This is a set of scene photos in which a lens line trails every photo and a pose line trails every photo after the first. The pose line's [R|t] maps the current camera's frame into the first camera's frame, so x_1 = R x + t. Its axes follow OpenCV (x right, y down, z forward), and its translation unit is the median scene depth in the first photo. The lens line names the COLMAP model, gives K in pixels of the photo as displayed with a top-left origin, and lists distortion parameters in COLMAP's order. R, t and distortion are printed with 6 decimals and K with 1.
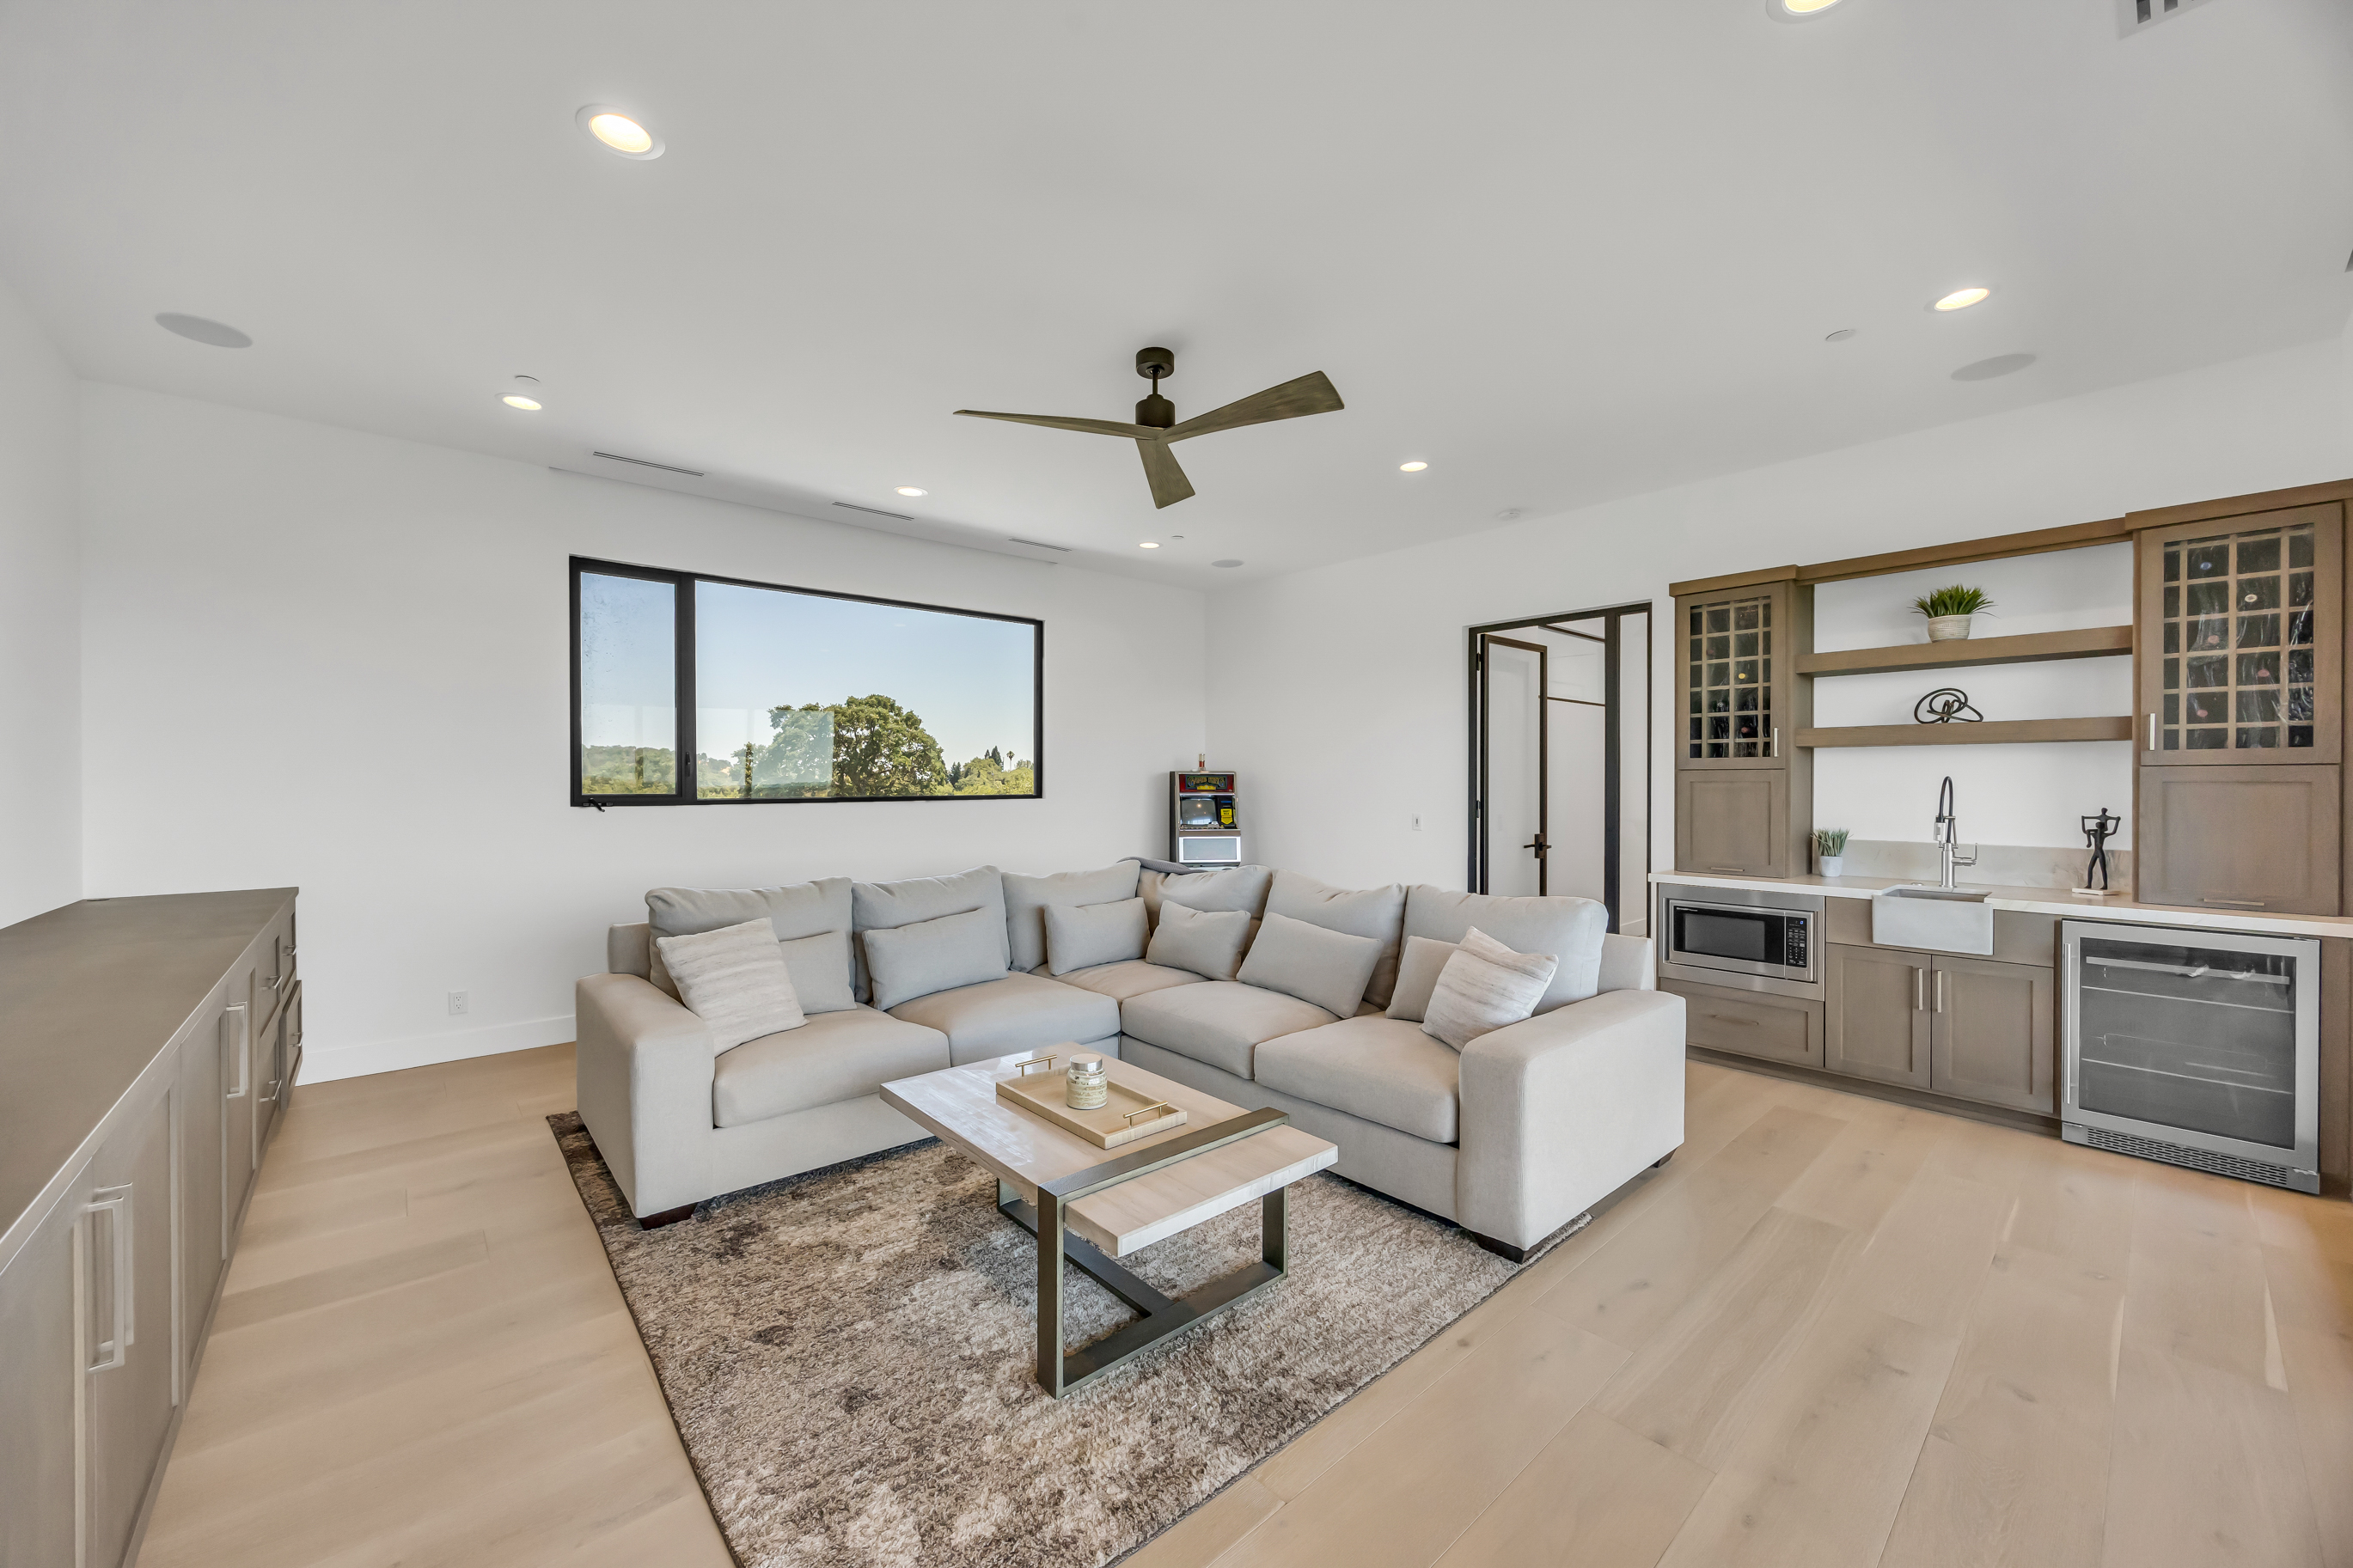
lens RADIAL K [[917.1, 0, 1176.5], [0, 917.1, 784.0], [0, 0, 1]] dist [-0.000415, -0.000117]
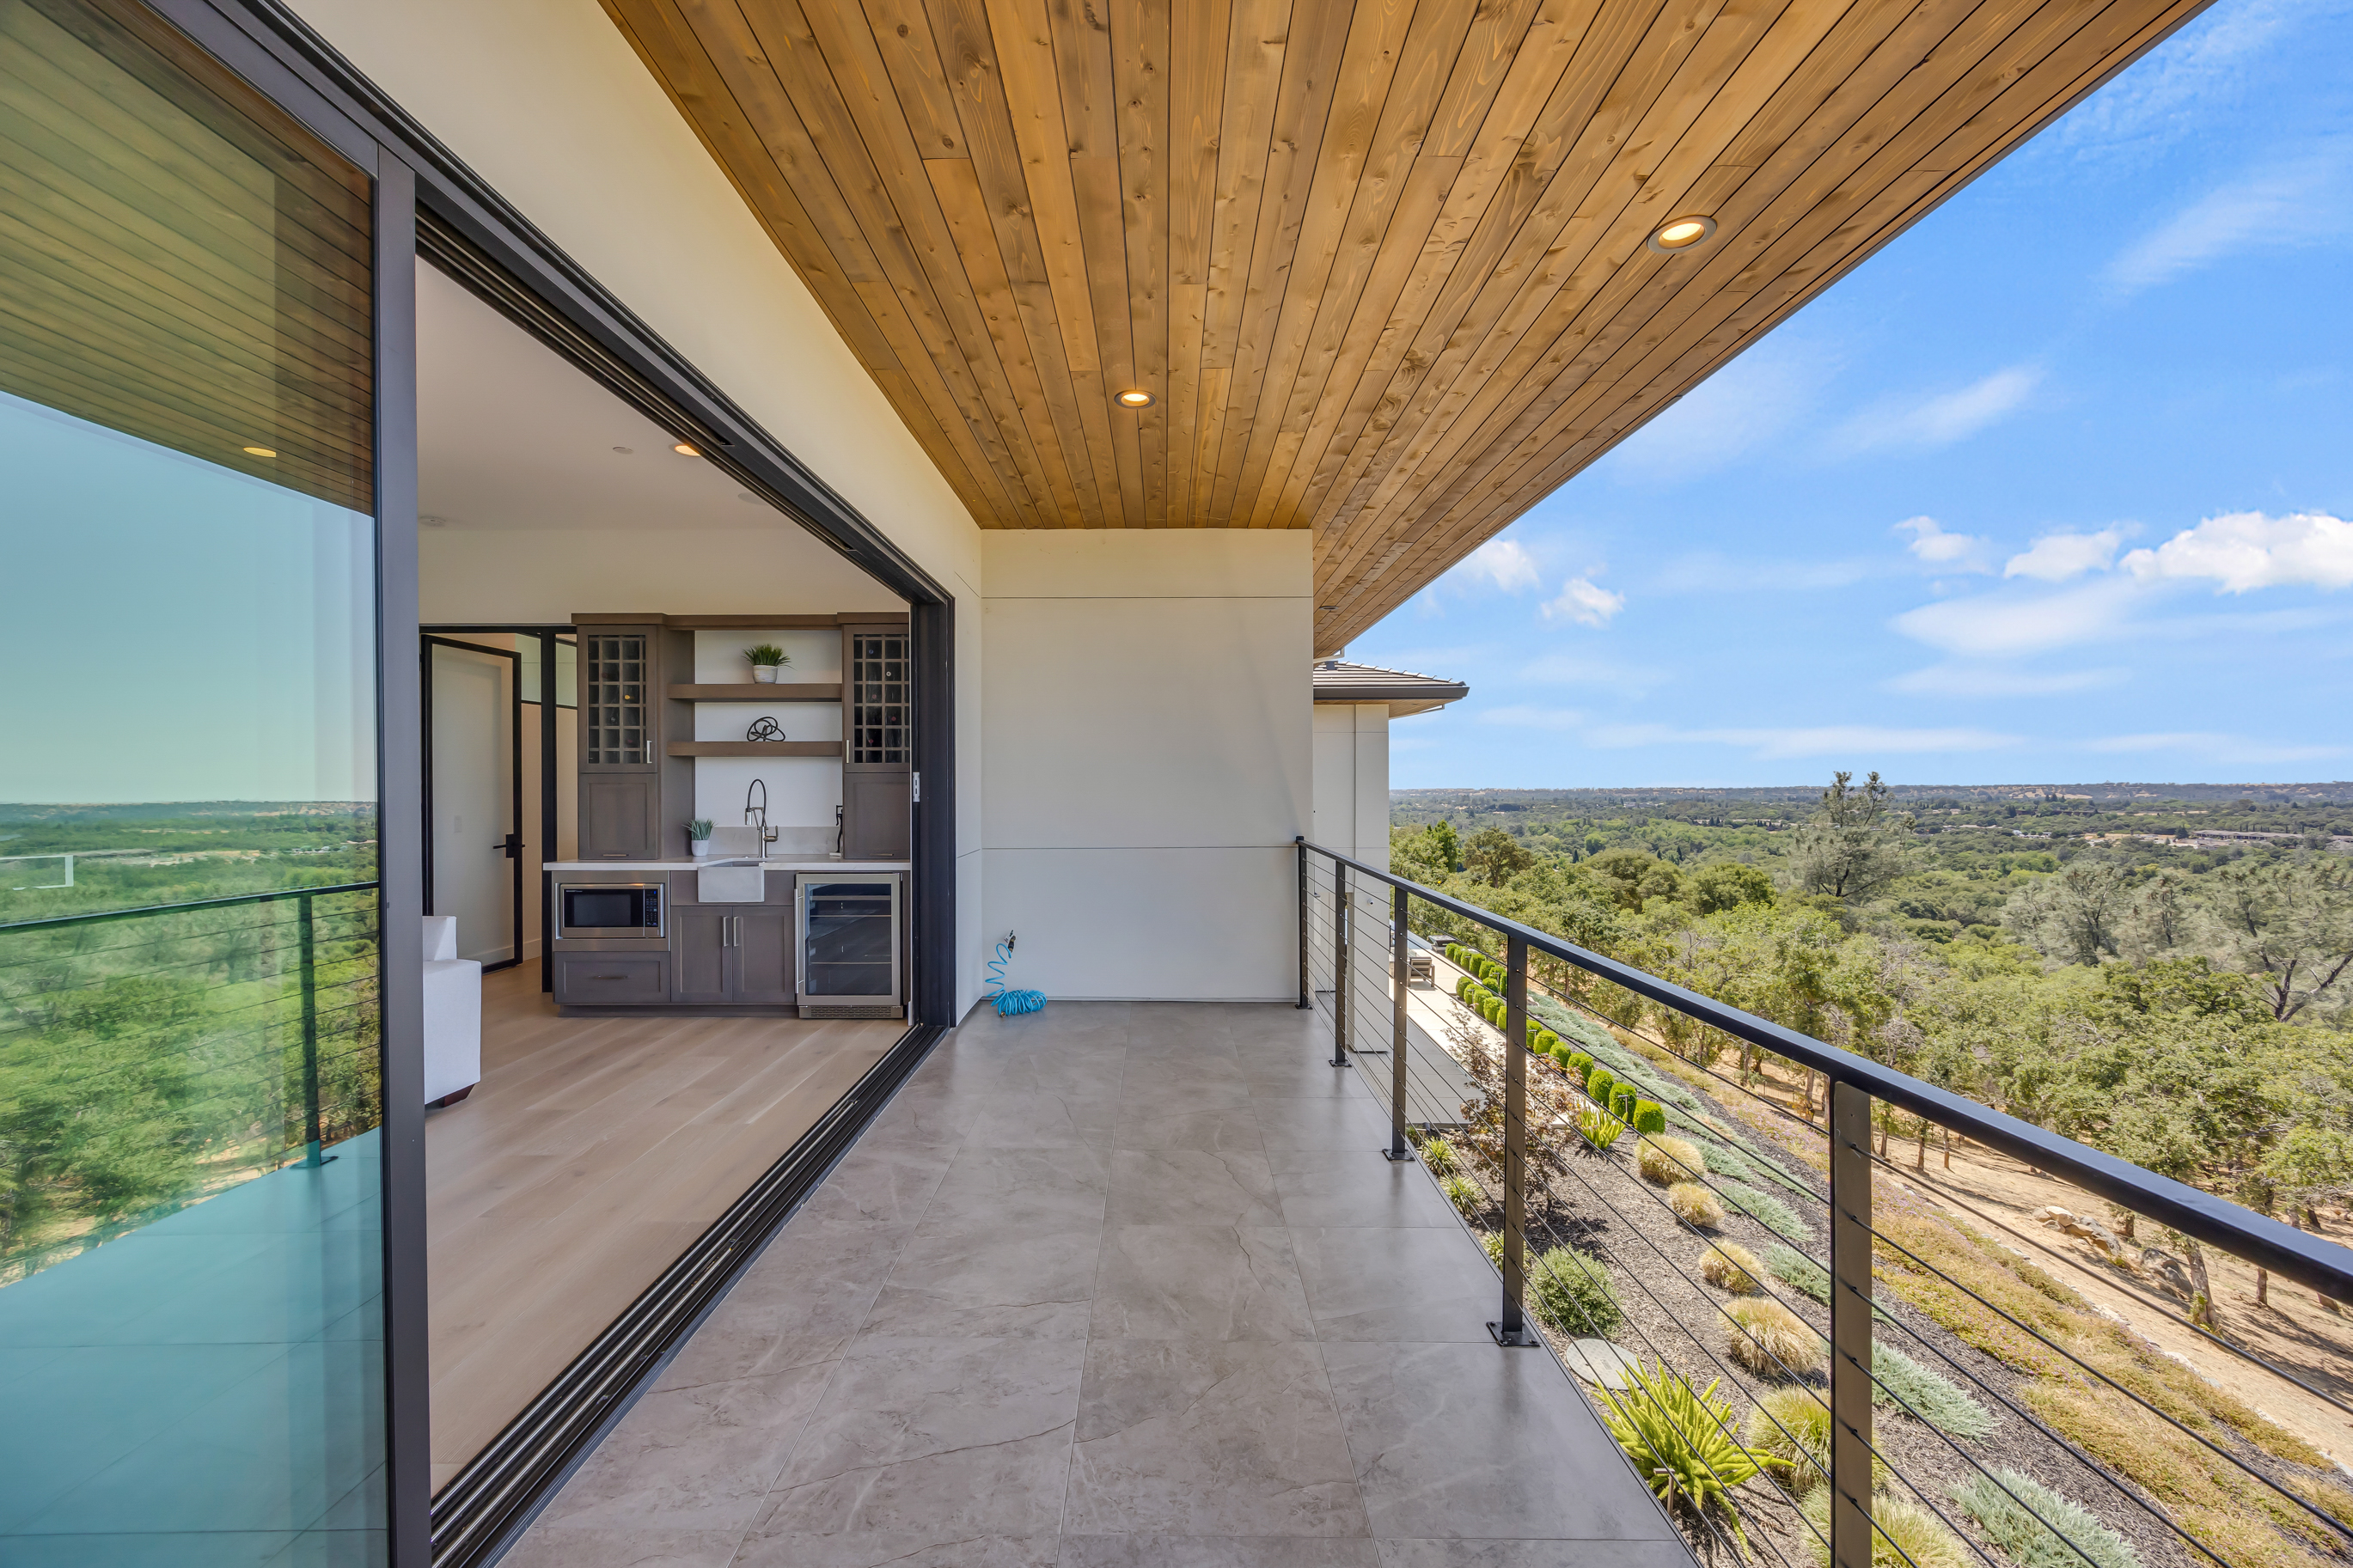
lens RADIAL K [[879.3, 0, 1176.5], [0, 879.3, 784.0], [0, 0, 1]] dist [-0.000194, 0.000029]
pose [[0.660413, 0.002372, 0.750899, 0.243624], [0.002878, 0.999980, -0.005690, 0.008602], [-0.750897, 0.005919, 0.660393, -0.371157]]
